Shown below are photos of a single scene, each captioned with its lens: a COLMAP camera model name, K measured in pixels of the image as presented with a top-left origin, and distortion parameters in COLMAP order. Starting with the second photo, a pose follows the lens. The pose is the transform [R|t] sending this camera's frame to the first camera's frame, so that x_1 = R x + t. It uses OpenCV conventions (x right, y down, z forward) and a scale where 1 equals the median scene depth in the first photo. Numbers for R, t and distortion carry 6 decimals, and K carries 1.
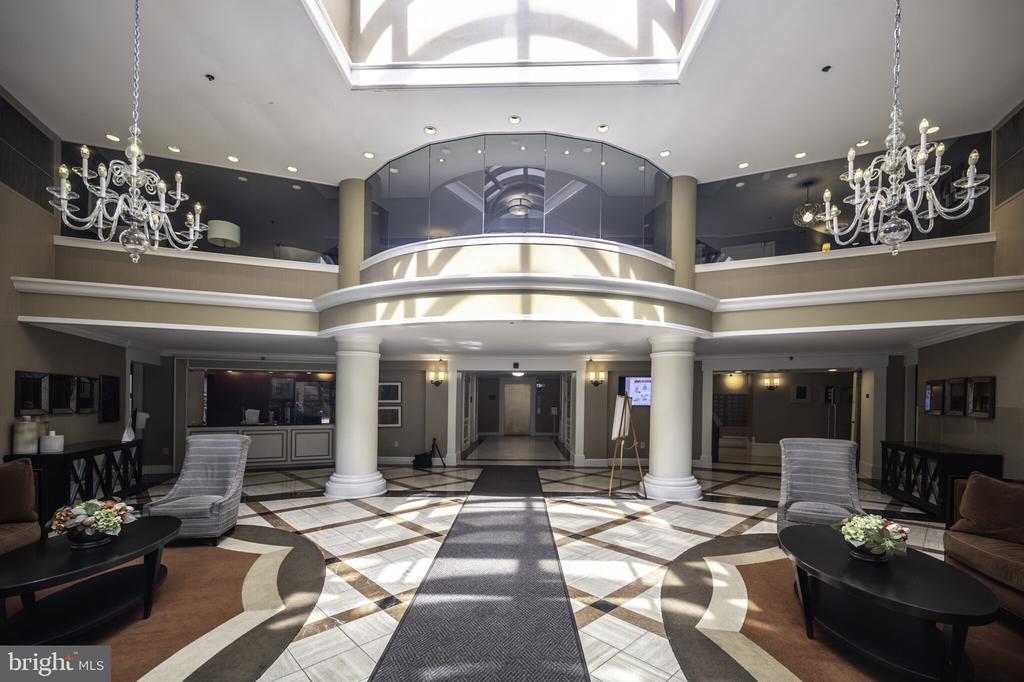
lens RADIAL K [[418.0, 0, 513.9], [0, 418.0, 370.3], [0, 0, 1]] dist [-0.000845, -0.000044]
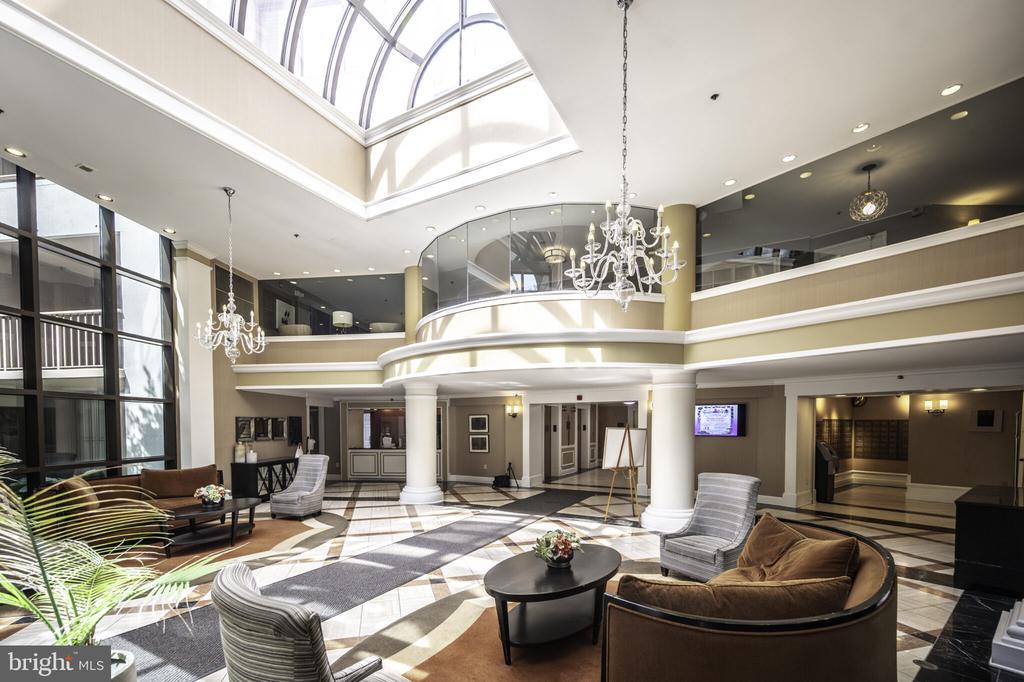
lens RADIAL K [[425.0, 0, 512.4], [0, 425.0, 398.6], [0, 0, 1]] dist [0.001048, 0.000203]
pose [[0.892705, -0.034404, -0.449326, 0.535992], [0.038068, 0.999275, -0.000879, -0.023138], [0.449031, -0.016320, 0.893367, -0.082525]]
